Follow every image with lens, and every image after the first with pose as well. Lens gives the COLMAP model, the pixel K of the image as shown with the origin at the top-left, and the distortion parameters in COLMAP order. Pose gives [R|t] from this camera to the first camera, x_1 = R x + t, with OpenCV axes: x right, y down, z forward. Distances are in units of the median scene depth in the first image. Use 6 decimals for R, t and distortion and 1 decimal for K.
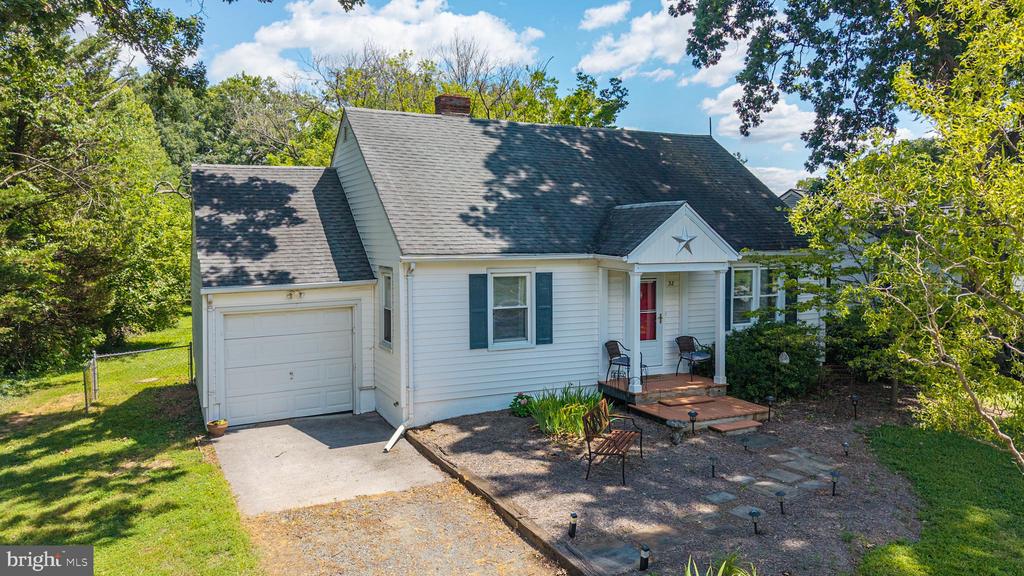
lens RADIAL K [[682.4, 0, 511.4], [0, 682.4, 284.0], [0, 0, 1]] dist [0.006258, -0.000874]
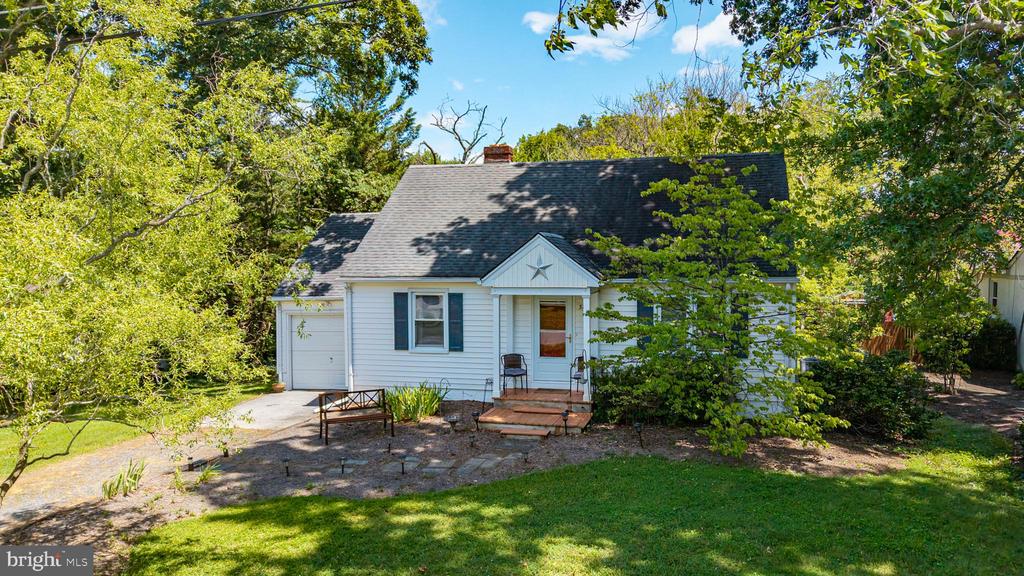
lens RADIAL K [[682.4, 0, 510.0], [0, 682.4, 288.2], [0, 0, 1]] dist [0.006258, -0.000874]
pose [[0.817912, 0.021226, -0.574951, 0.834367], [-0.037313, 0.999172, -0.016194, -0.008996], [0.574132, 0.034698, 0.818027, 0.054125]]
